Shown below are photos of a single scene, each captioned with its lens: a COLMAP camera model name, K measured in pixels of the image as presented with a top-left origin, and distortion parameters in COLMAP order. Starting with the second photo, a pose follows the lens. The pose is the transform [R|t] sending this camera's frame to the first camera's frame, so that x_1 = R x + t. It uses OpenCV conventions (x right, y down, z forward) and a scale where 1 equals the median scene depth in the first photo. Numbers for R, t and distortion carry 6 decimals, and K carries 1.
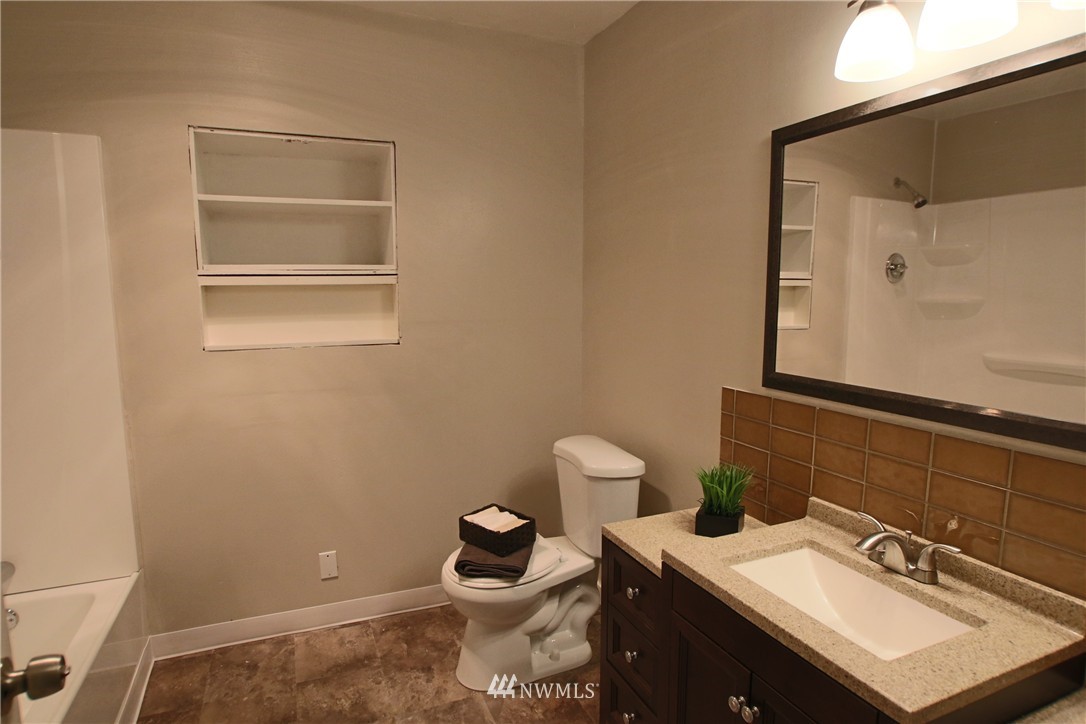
lens RADIAL K [[602.9, 0, 542.4], [0, 602.9, 369.2], [0, 0, 1]] dist [-0.070424, 0.034968]
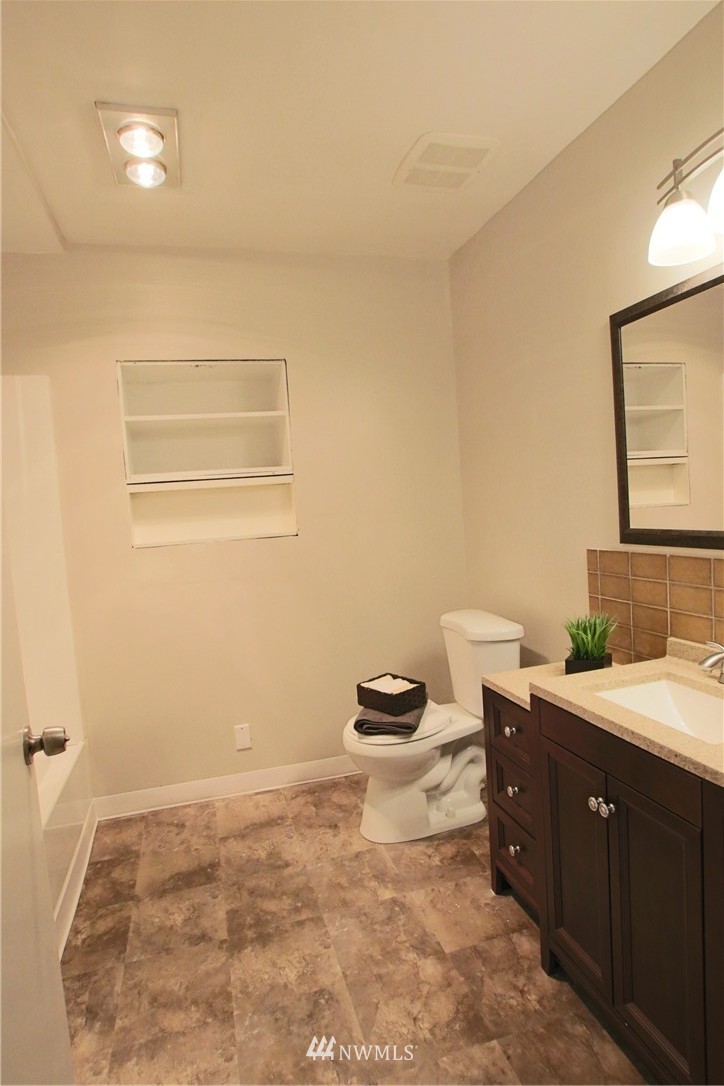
lens RADIAL K [[602.9, 0, 368.0], [0, 602.9, 543.9], [0, 0, 1]] dist [-0.070424, 0.034968]
pose [[0.991106, -0.056781, -0.120356, 0.032174], [0.049173, 0.996655, -0.065268, 0.065077], [0.123660, 0.058769, 0.990583, -0.119394]]
